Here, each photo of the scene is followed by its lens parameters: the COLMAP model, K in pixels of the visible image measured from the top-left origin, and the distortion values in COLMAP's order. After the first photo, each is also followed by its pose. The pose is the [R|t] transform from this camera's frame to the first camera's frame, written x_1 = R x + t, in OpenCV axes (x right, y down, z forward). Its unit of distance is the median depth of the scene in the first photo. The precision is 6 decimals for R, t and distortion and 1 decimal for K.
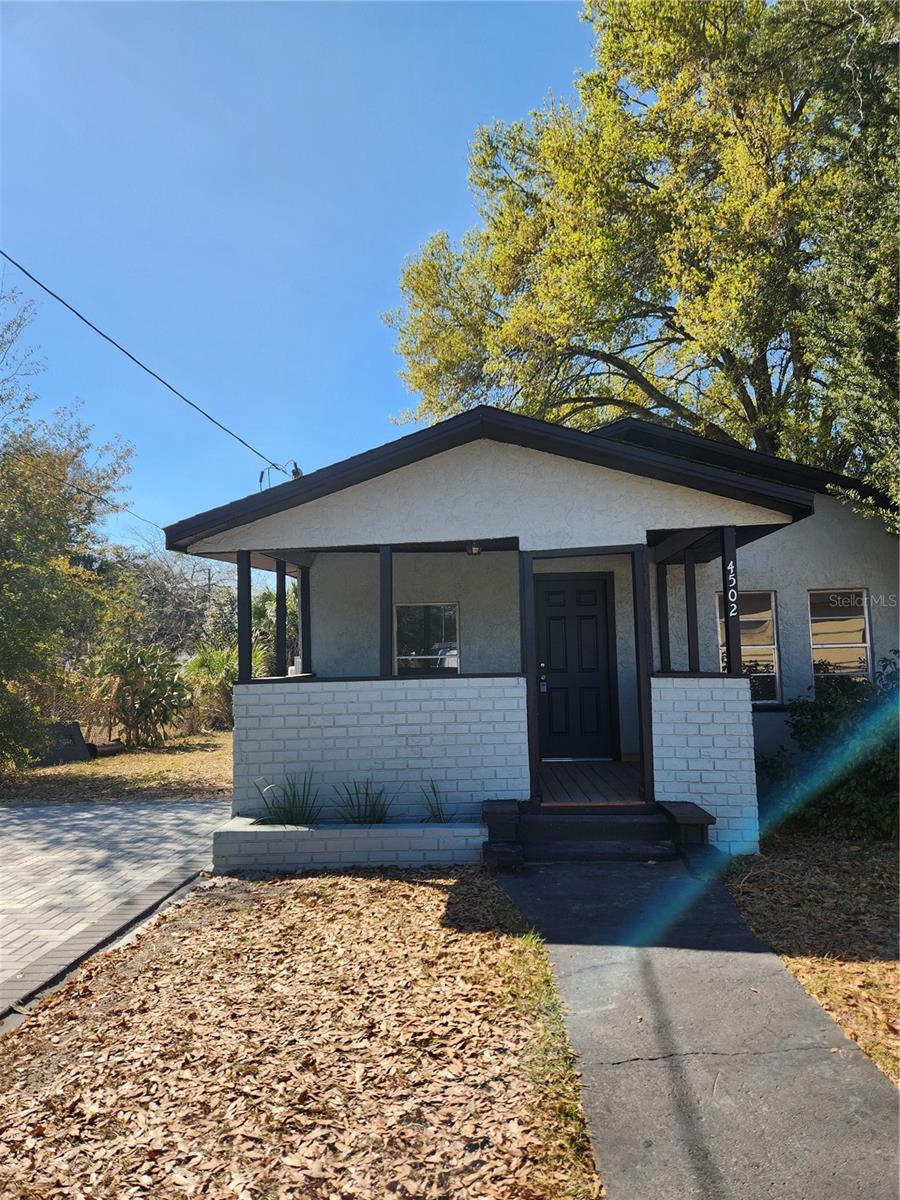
lens RADIAL K [[801.9, 0, 455.4], [0, 801.9, 603.1], [0, 0, 1]] dist [0.065934, -0.054821]
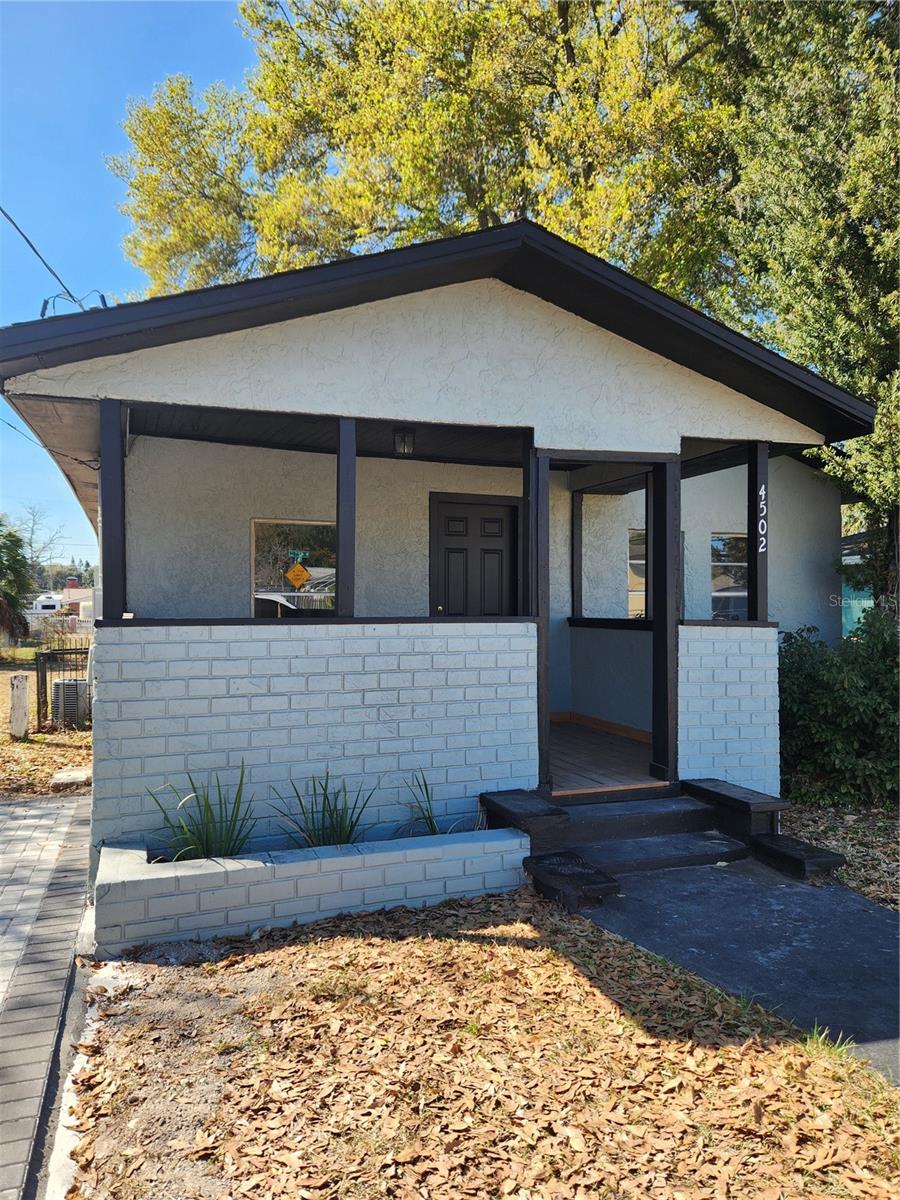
lens RADIAL K [[808.7, 0, 447.9], [0, 808.7, 603.1], [0, 0, 1]] dist [0.037918, -0.004525]
pose [[0.921947, 0.025338, 0.386487, -0.257056], [-0.050008, 0.997293, 0.053911, 0.037105], [-0.384074, -0.069031, 0.920718, 0.339365]]
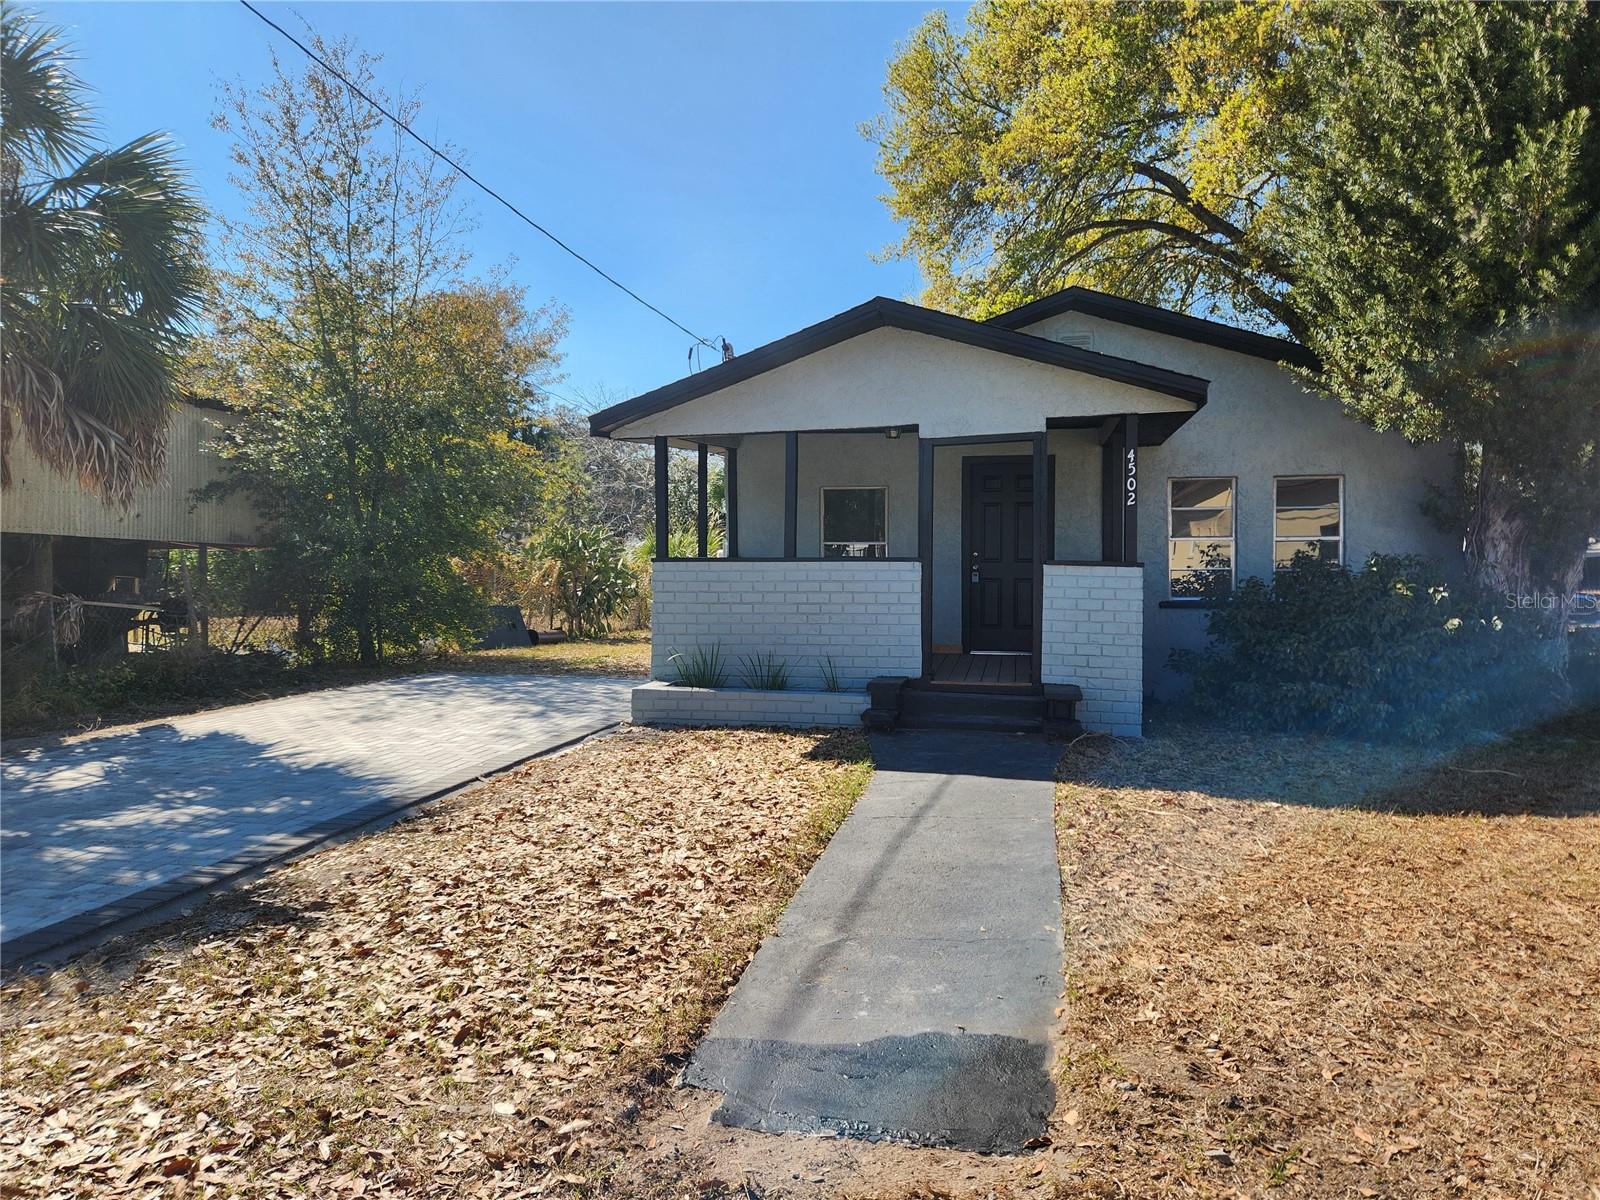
lens RADIAL K [[1069.2, 0, 807.3], [0, 1069.2, 579.3], [0, 0, 1]] dist [0.065934, -0.054821]
pose [[0.985128, 0.026758, -0.169727, 0.169563], [-0.010768, 0.995472, 0.094441, -0.013315], [0.171486, -0.091209, 0.980955, -0.363236]]
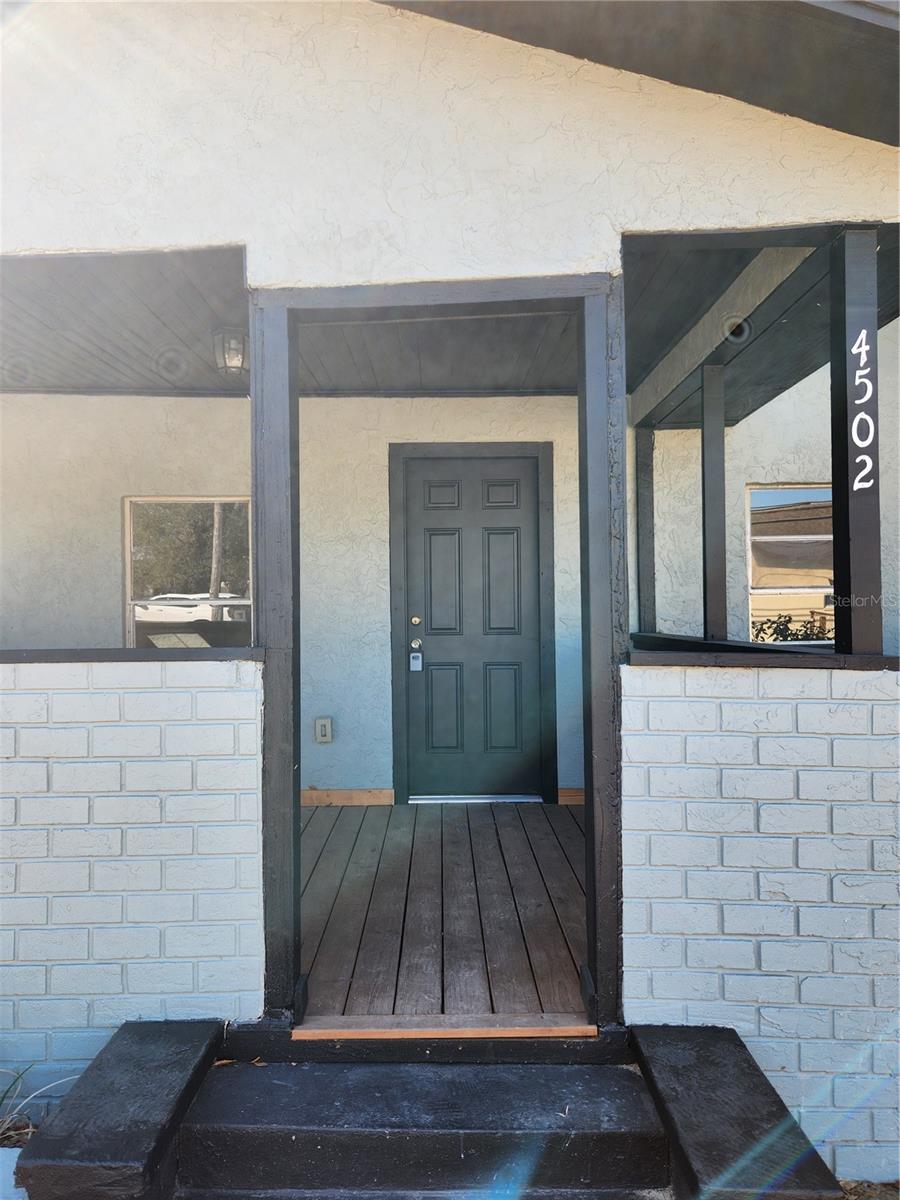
lens RADIAL K [[808.7, 0, 447.9], [0, 808.7, 603.1], [0, 0, 1]] dist [0.037918, -0.004525]
pose [[0.999385, 0.012041, 0.032946, 0.148077], [-0.014099, 0.997917, 0.062957, 0.042495], [-0.032119, -0.063383, 0.997472, 0.622002]]
